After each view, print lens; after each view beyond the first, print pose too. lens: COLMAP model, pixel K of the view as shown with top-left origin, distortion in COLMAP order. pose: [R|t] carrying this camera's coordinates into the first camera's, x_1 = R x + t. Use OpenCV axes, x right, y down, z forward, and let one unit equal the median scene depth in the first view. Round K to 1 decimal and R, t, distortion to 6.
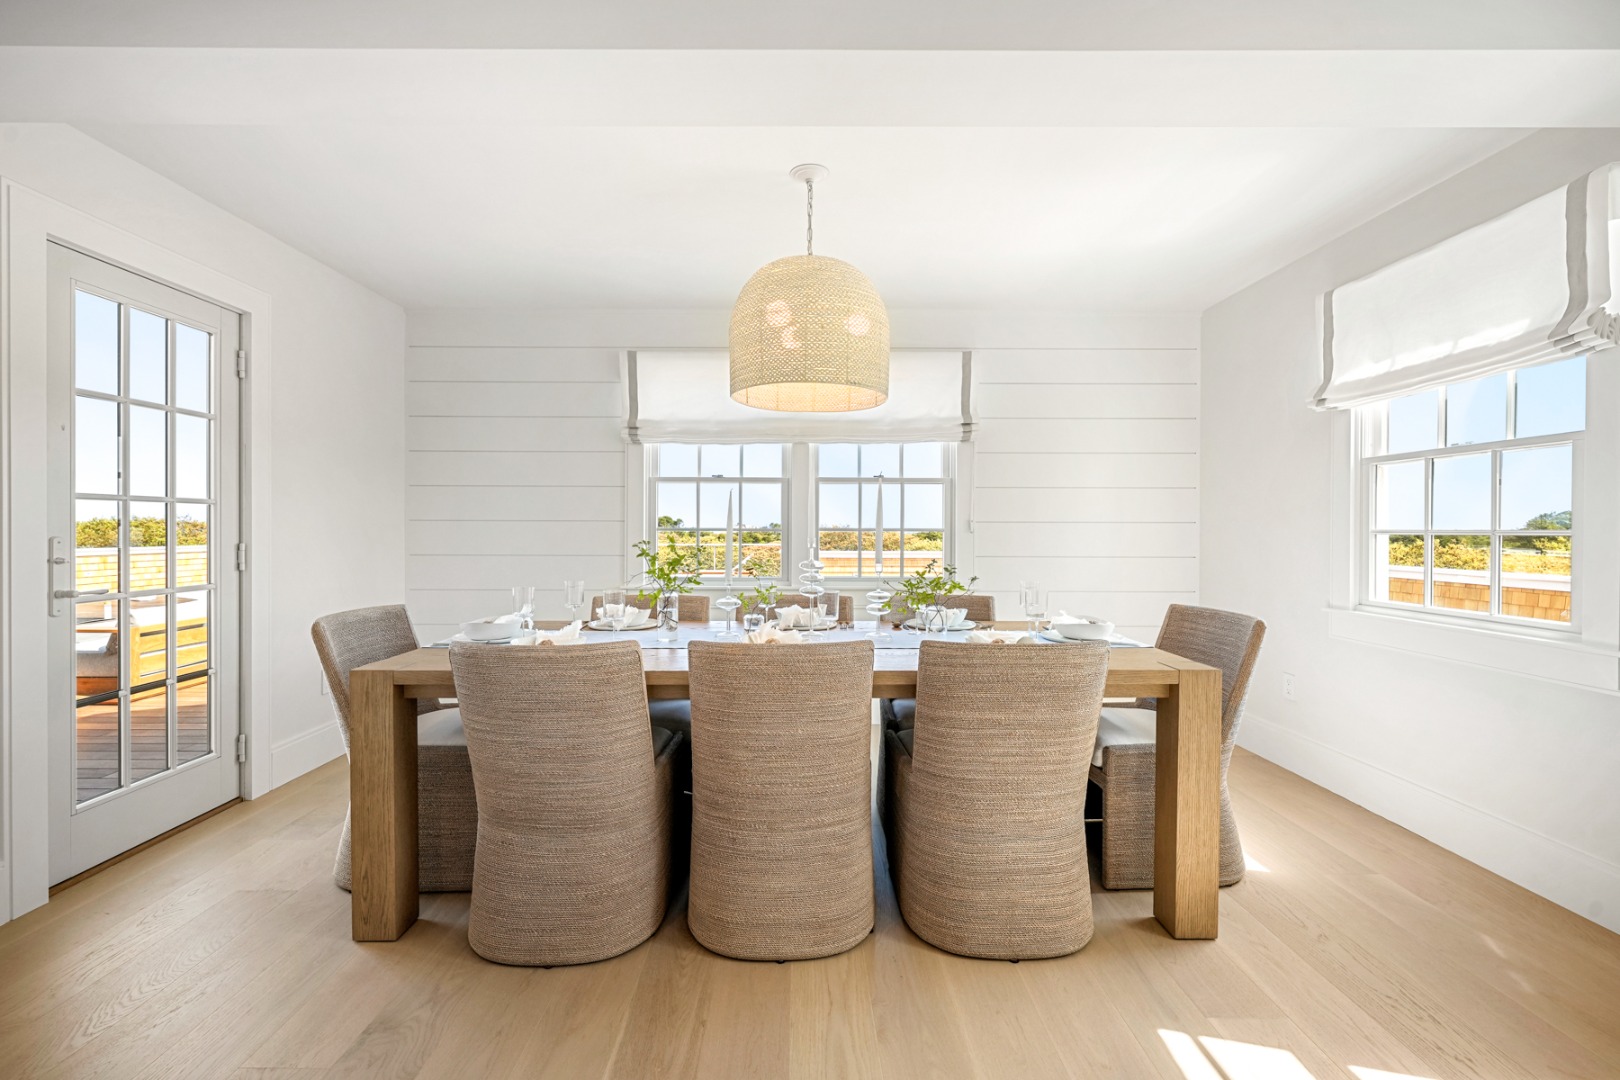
lens RADIAL K [[689.0, 0, 806.0], [0, 689.0, 533.5], [0, 0, 1]] dist [-0.000631, -0.000109]
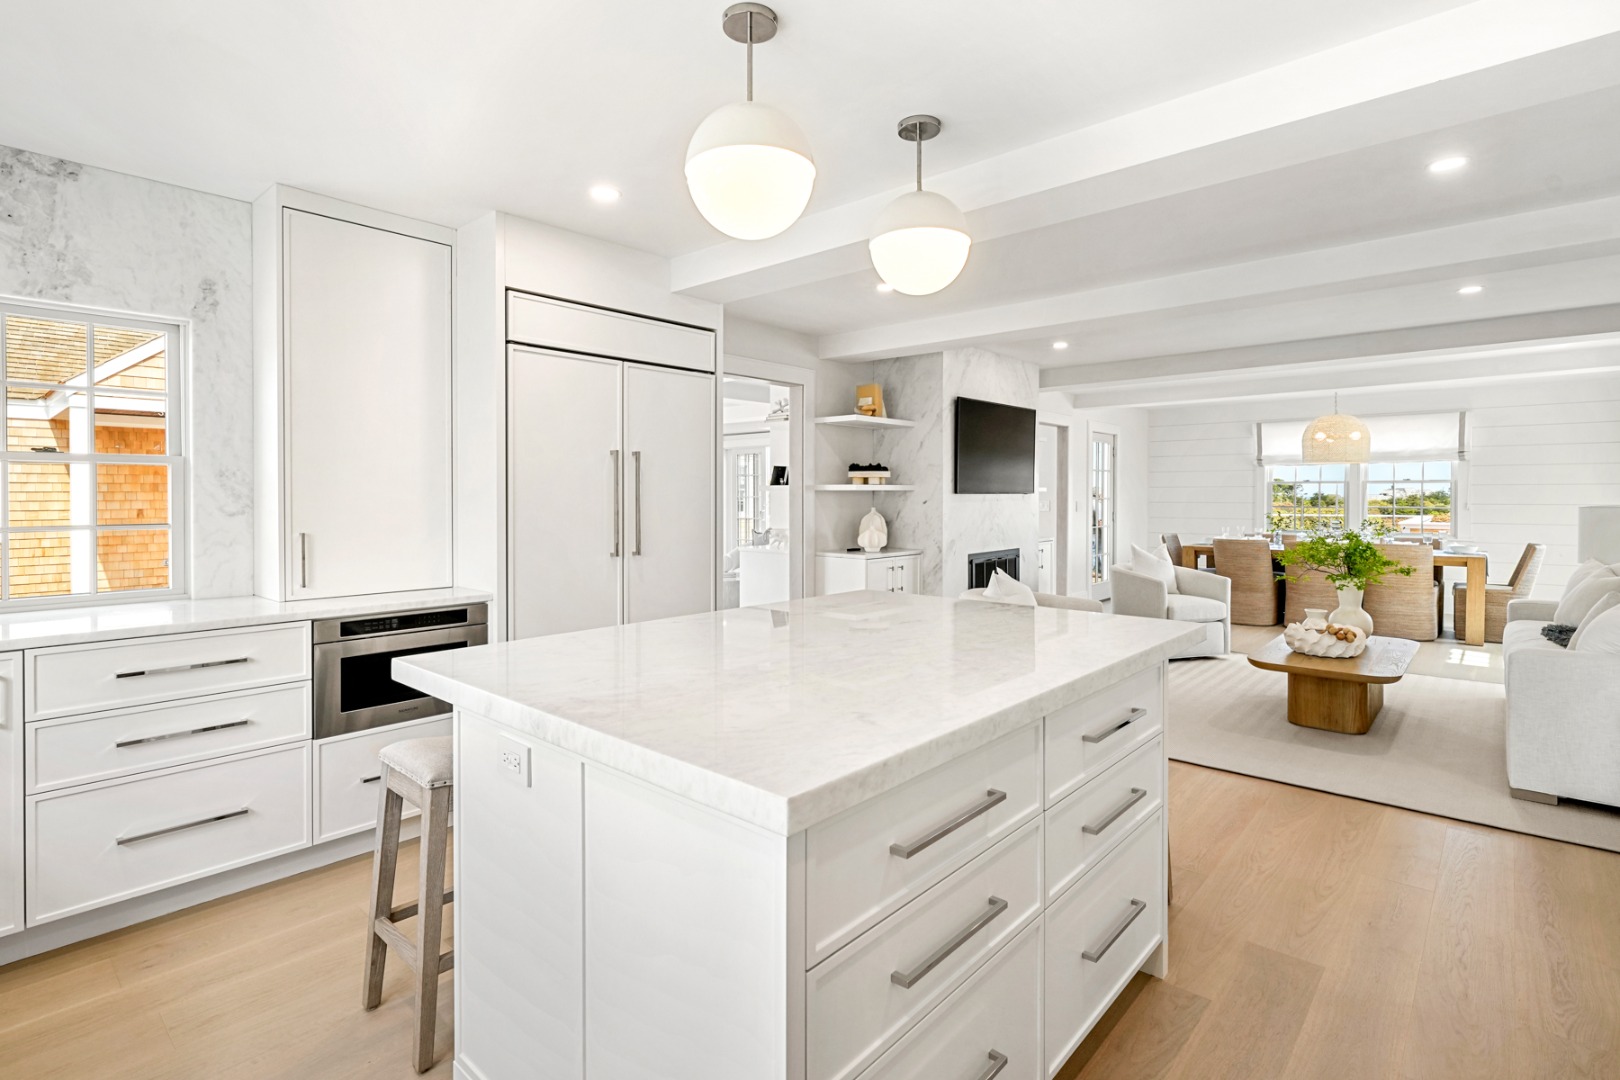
lens RADIAL K [[778.8, 0, 810.7], [0, 778.8, 503.2], [0, 0, 1]] dist [-0.000114, 0.000040]
pose [[0.738808, 0.002235, -0.673912, 0.527149], [0.000181, 0.999994, 0.003514, -0.039850], [0.673916, -0.002719, 0.738803, -2.603448]]
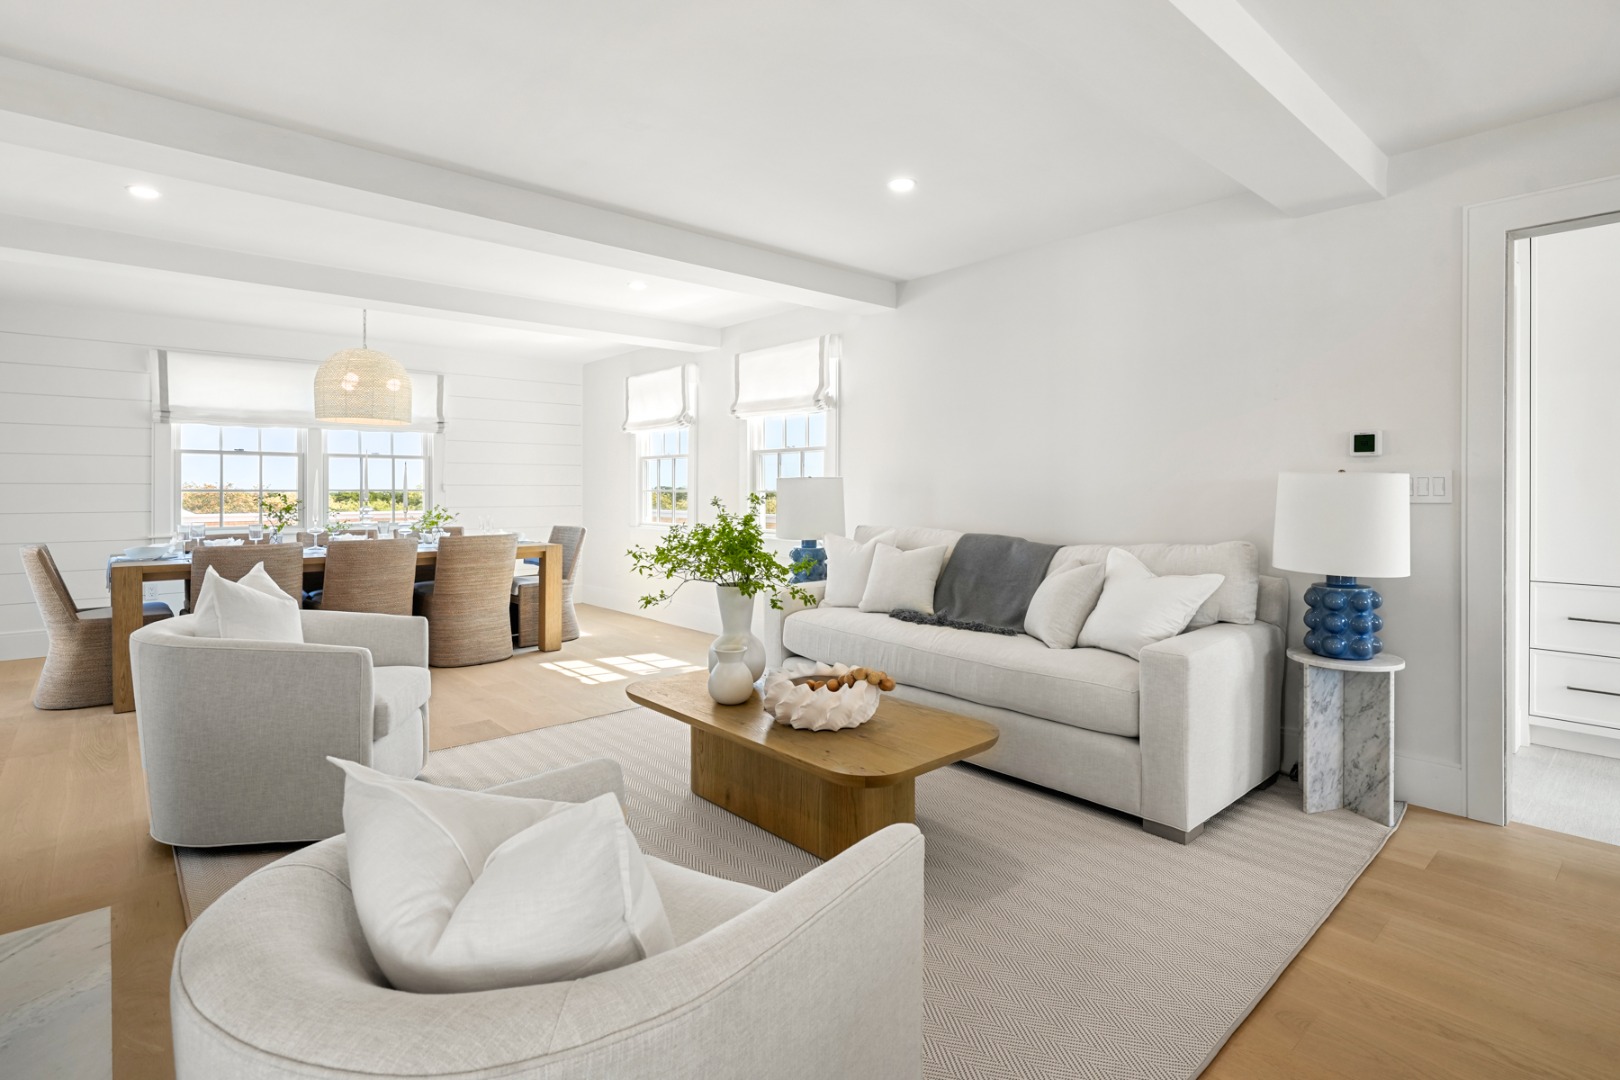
lens RADIAL K [[792.8, 0, 811.7], [0, 792.8, 485.3], [0, 0, 1]] dist [-0.000510, 0.000069]
pose [[0.752840, 0.000309, 0.658204, -0.474660], [0.004955, 0.999969, -0.006137, -0.000701], [-0.658185, 0.007882, 0.752815, -1.359086]]
